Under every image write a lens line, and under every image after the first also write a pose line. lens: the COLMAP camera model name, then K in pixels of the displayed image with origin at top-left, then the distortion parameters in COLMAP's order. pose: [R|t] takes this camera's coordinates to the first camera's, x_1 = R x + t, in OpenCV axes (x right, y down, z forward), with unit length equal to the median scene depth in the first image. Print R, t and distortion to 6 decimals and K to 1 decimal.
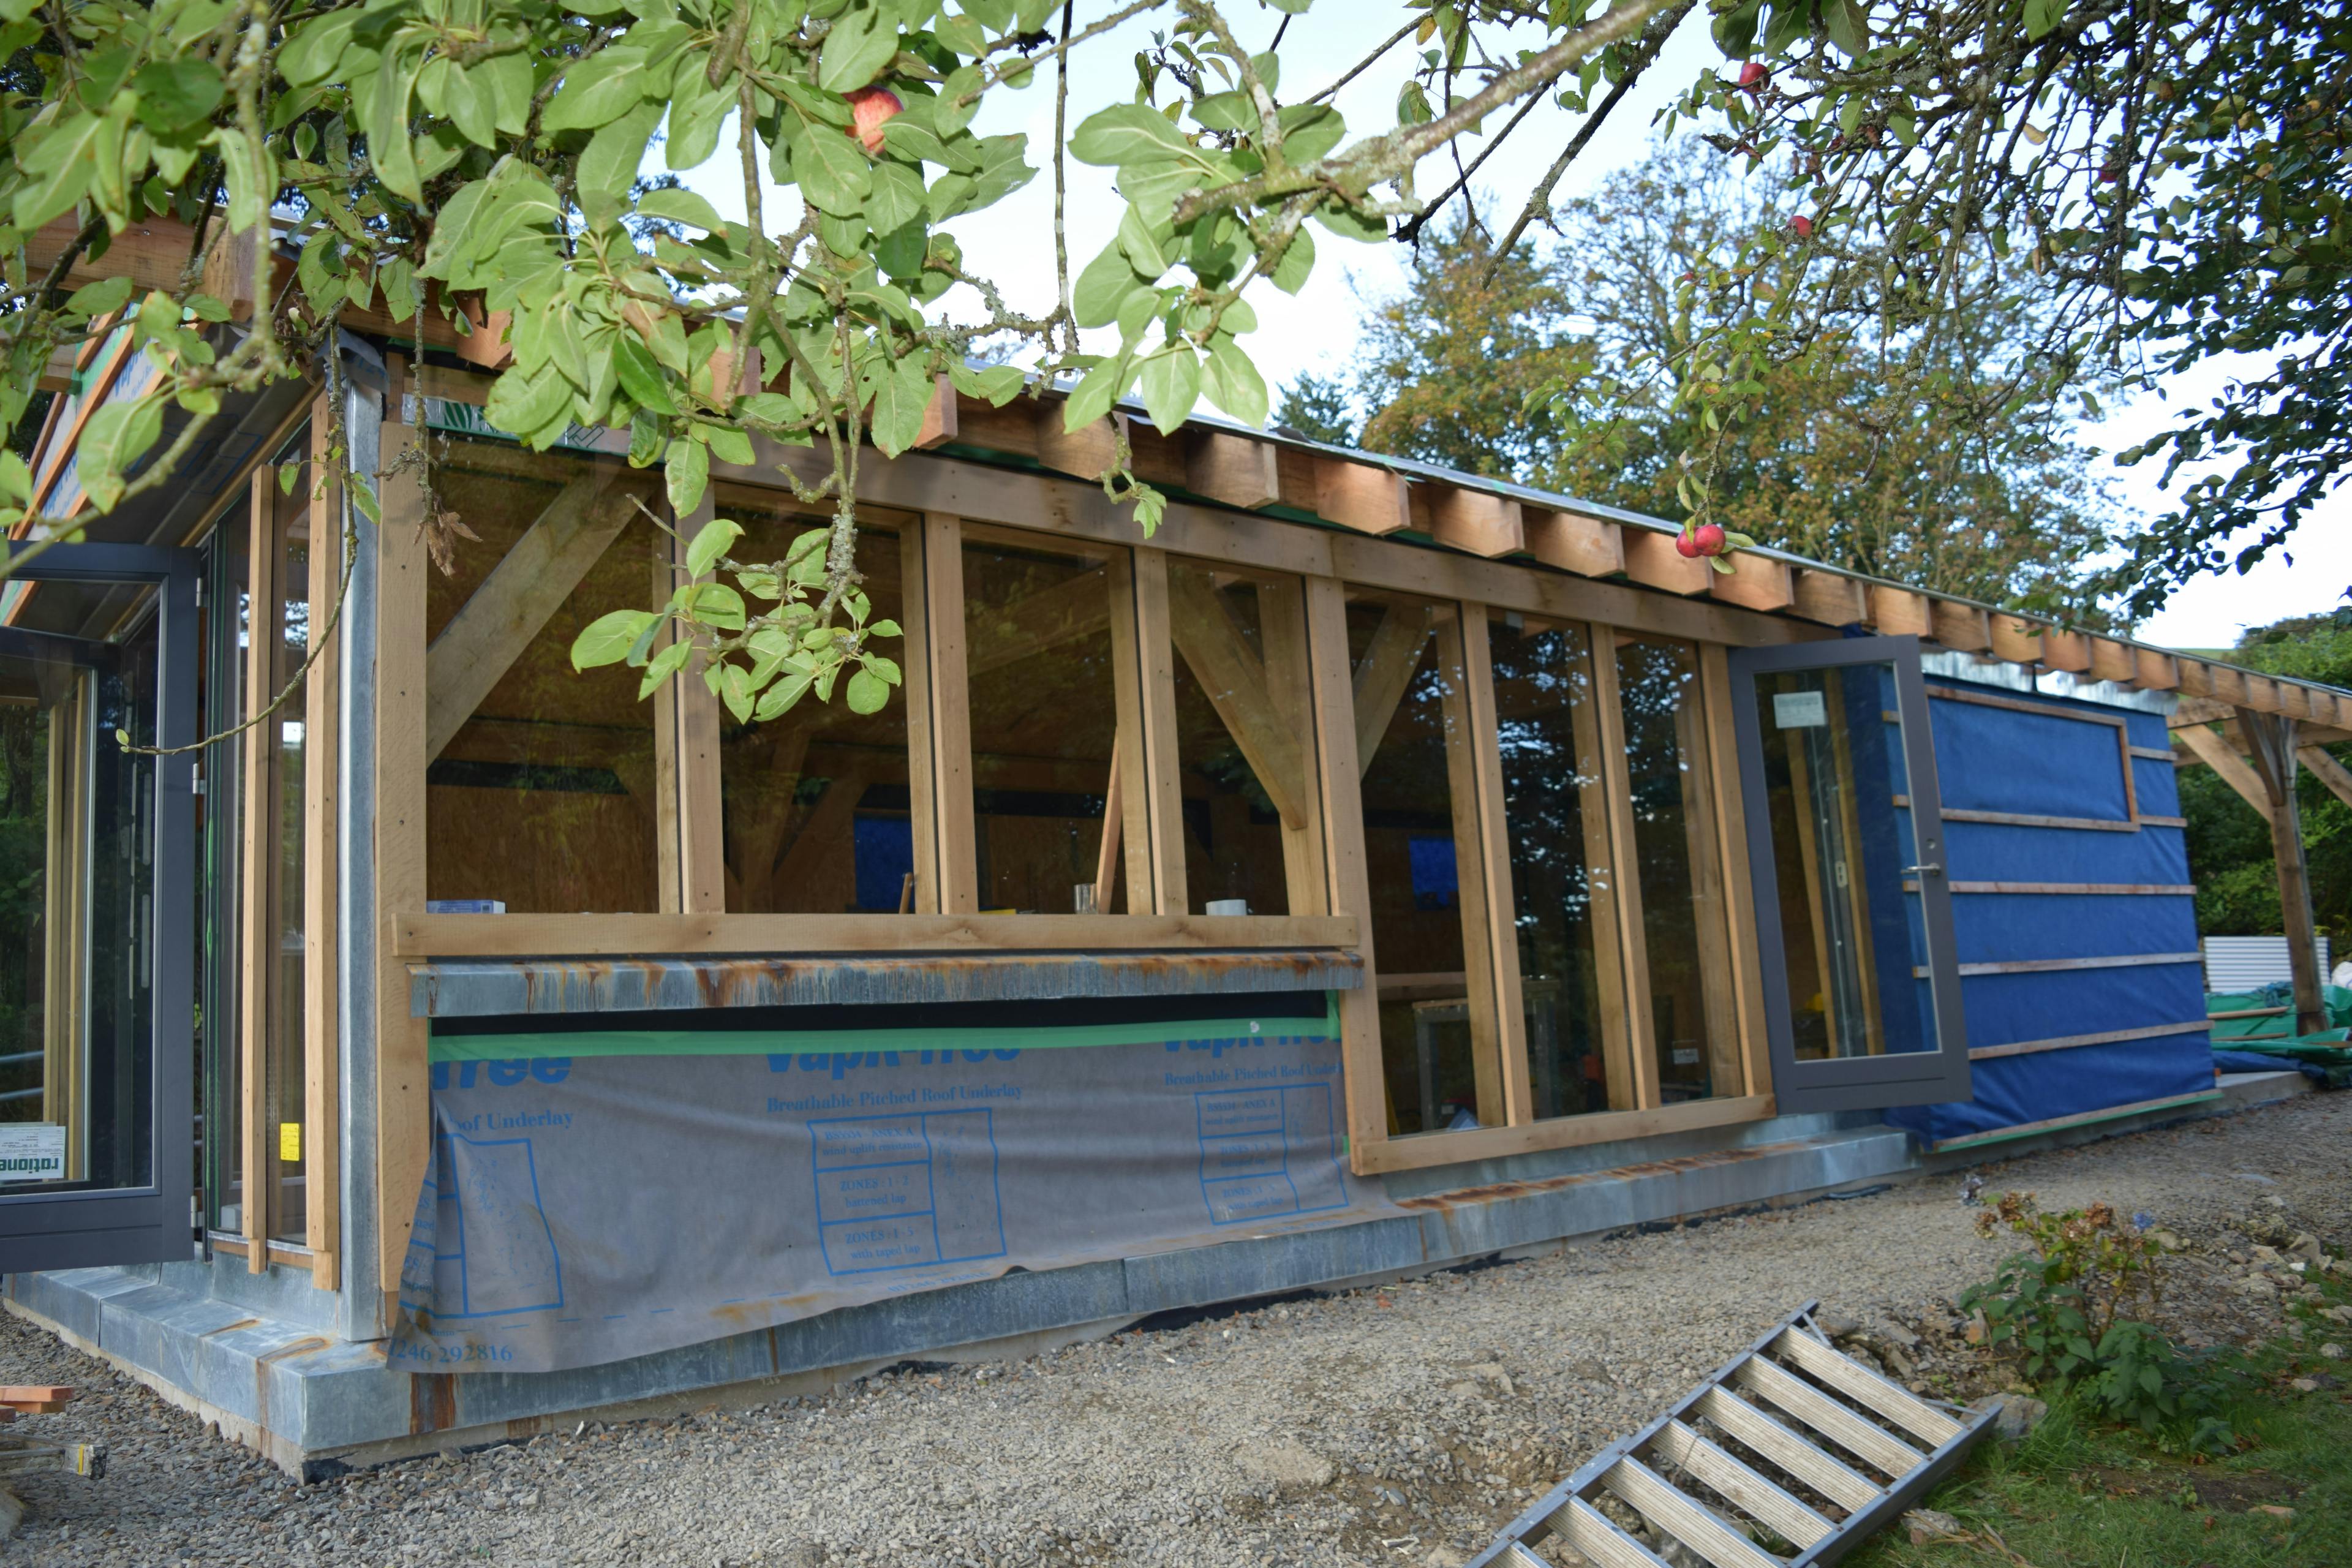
lens RADIAL K [[1807.5, 0, 1173.0], [0, 1807.5, 783.3], [0, 0, 1]] dist [-0.085625, 0.003494]
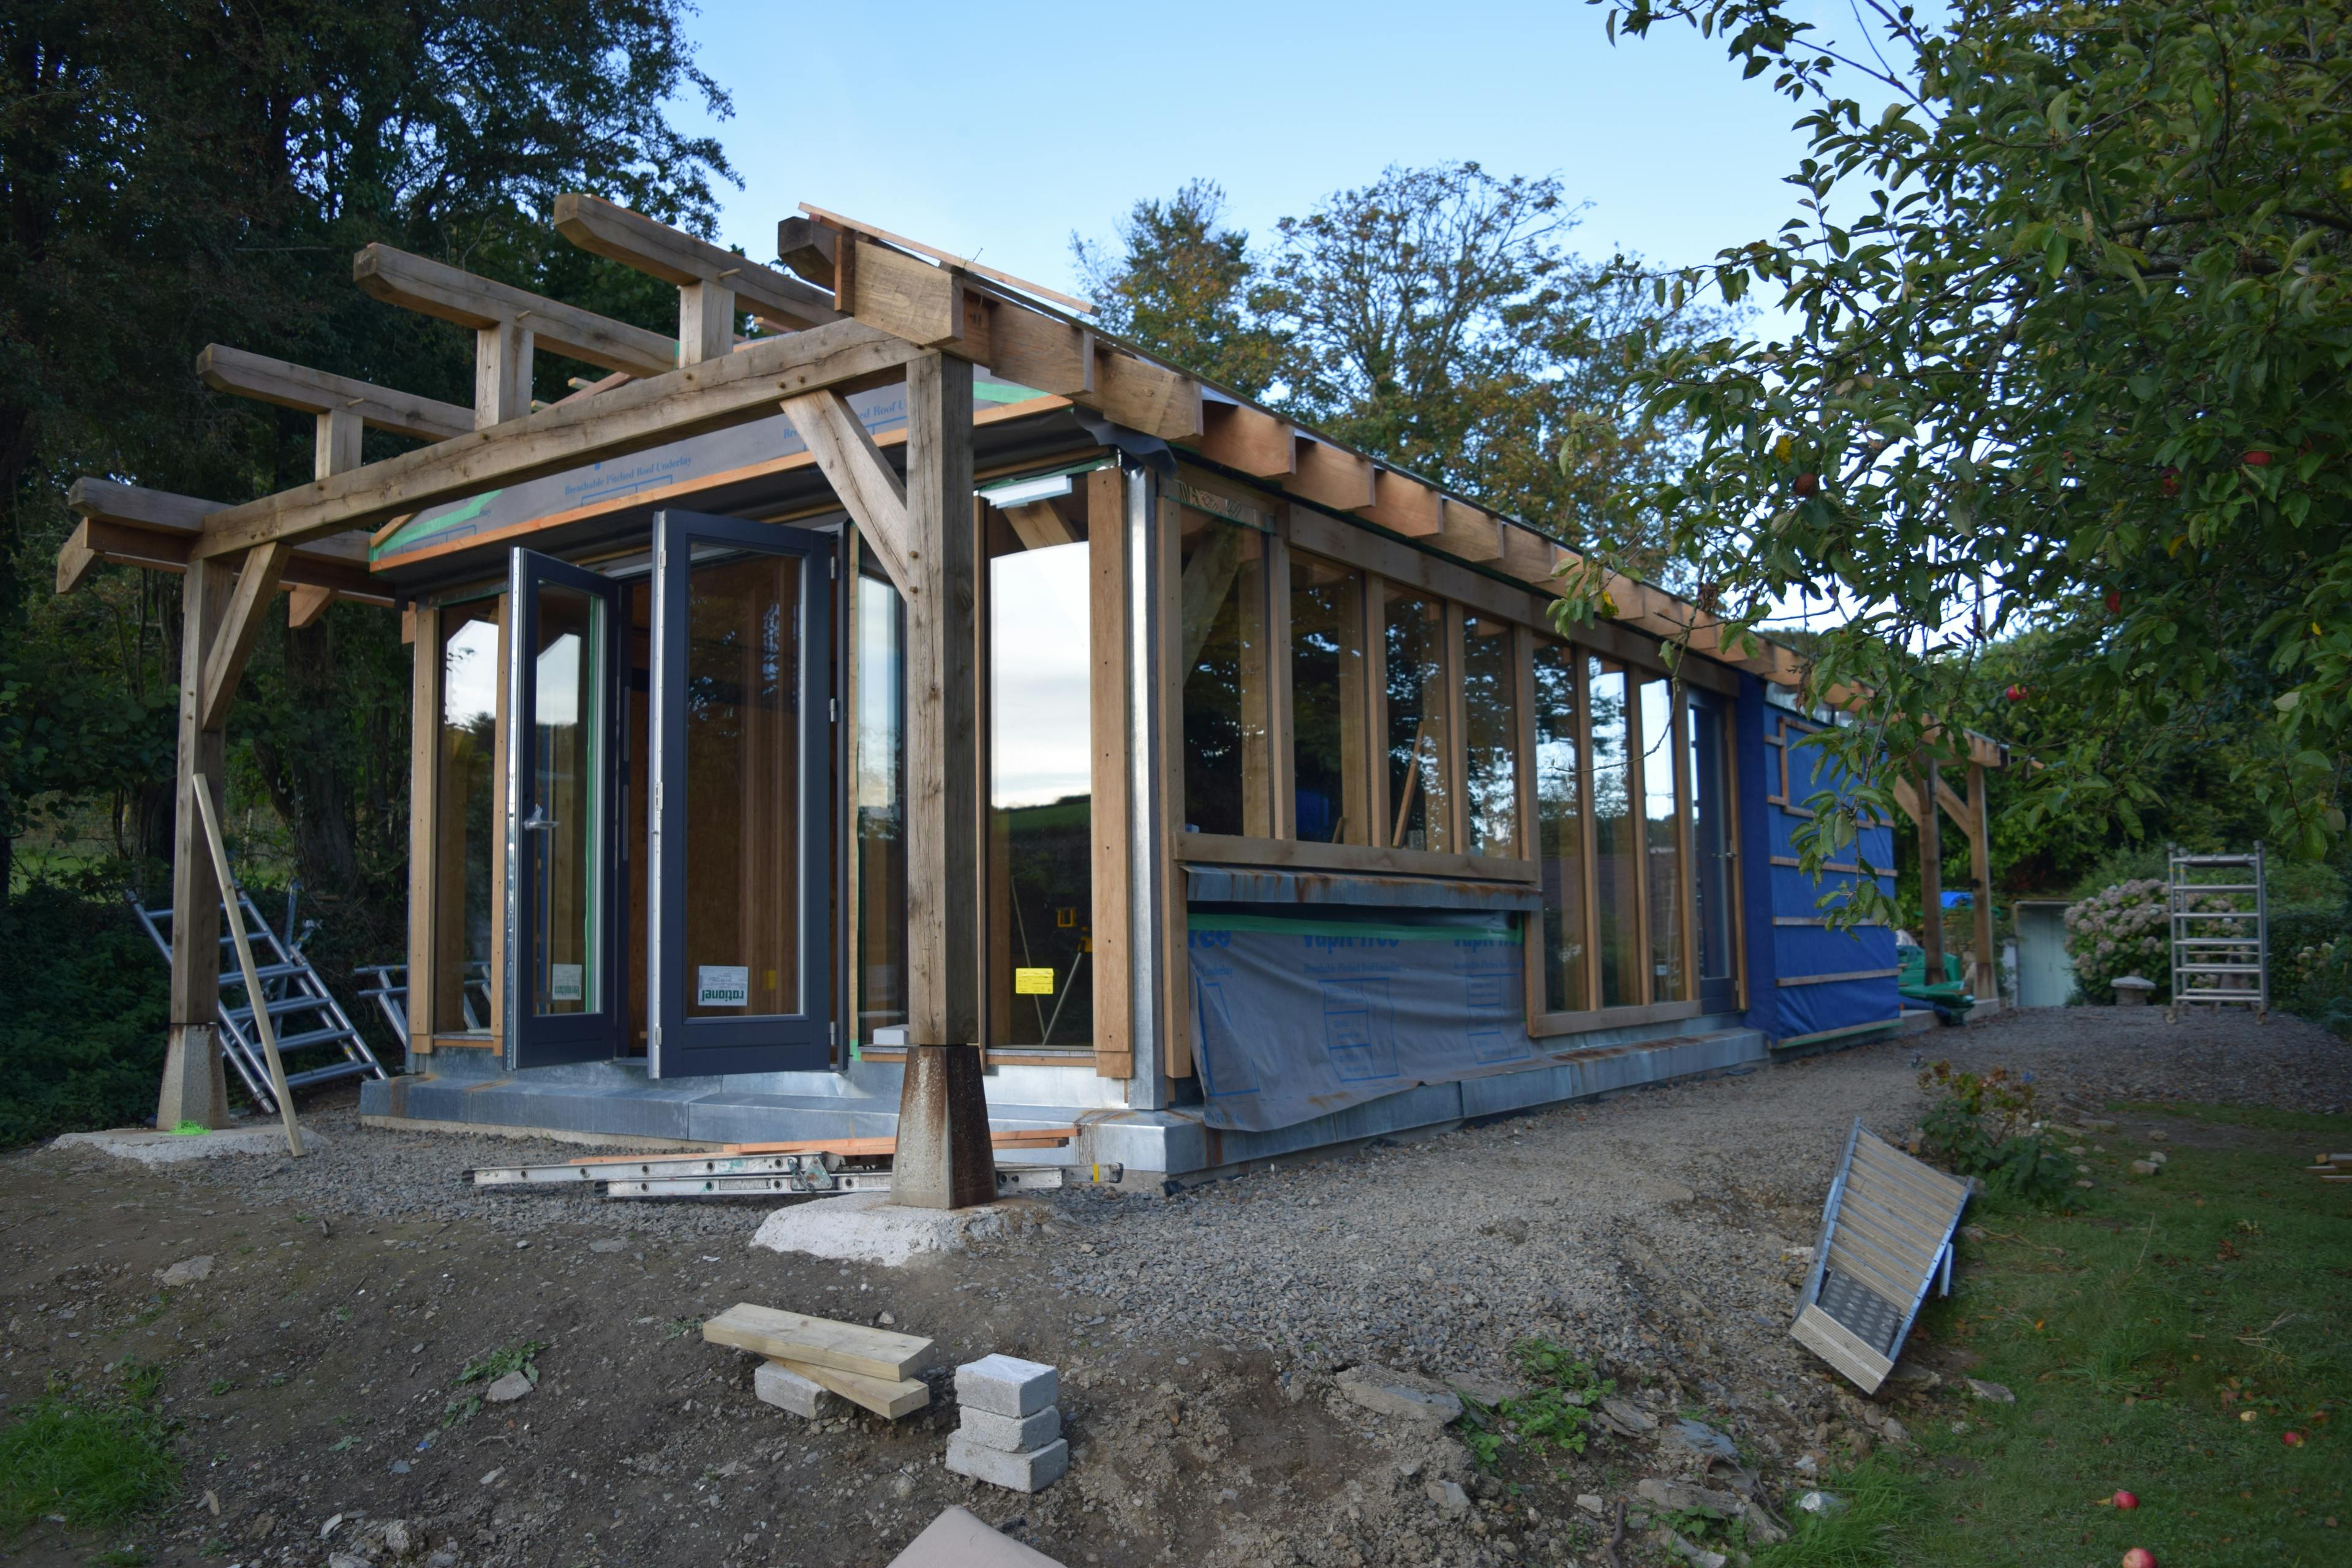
lens RADIAL K [[1780.3, 0, 1182.6], [0, 1780.3, 780.9], [0, 0, 1]] dist [-0.076742, -0.007762]
pose [[0.961861, 0.075008, 0.263053, -0.653084], [-0.086351, 0.995757, 0.031810, -0.014517], [-0.259551, -0.053311, 0.964257, -0.362039]]
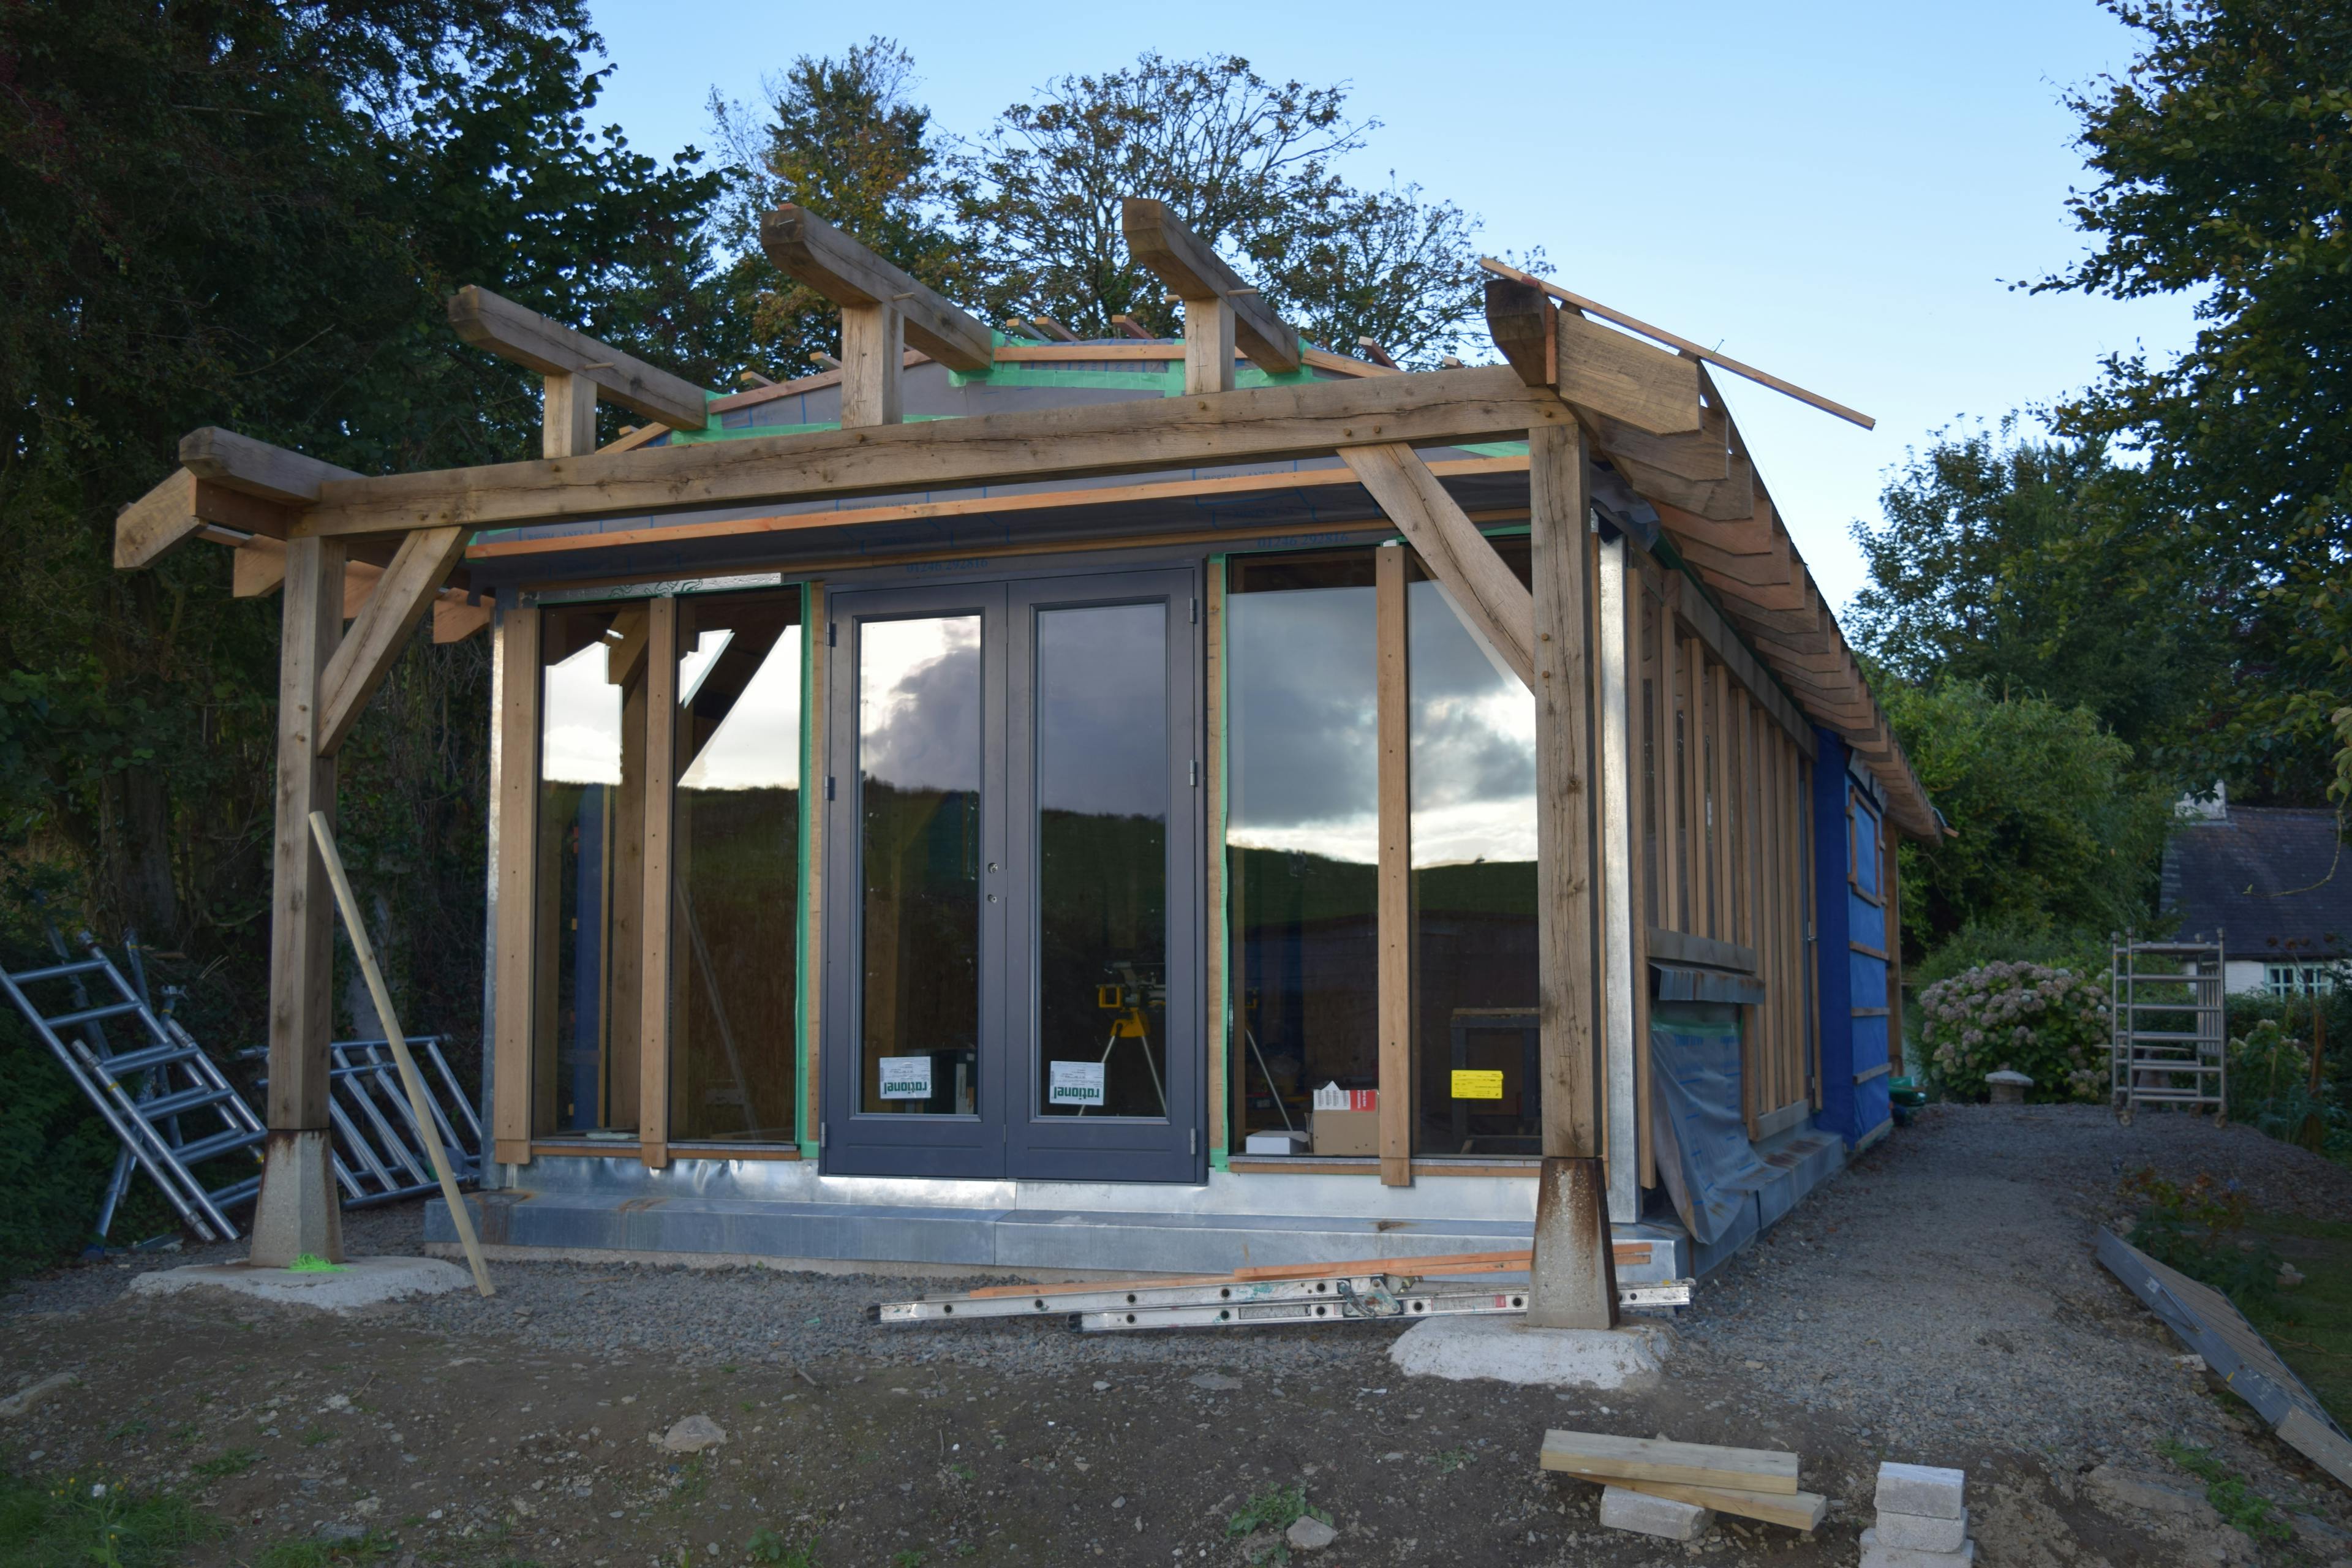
lens RADIAL K [[2305.0, 0, 1171.1], [0, 2305.0, 786.5], [0, 0, 1]] dist [-0.059118, 0.000000]
pose [[0.868982, 0.111136, 0.482202, -1.326039], [-0.128147, 0.991752, 0.002359, 0.005672], [-0.477963, -0.063843, 0.876057, -0.330651]]
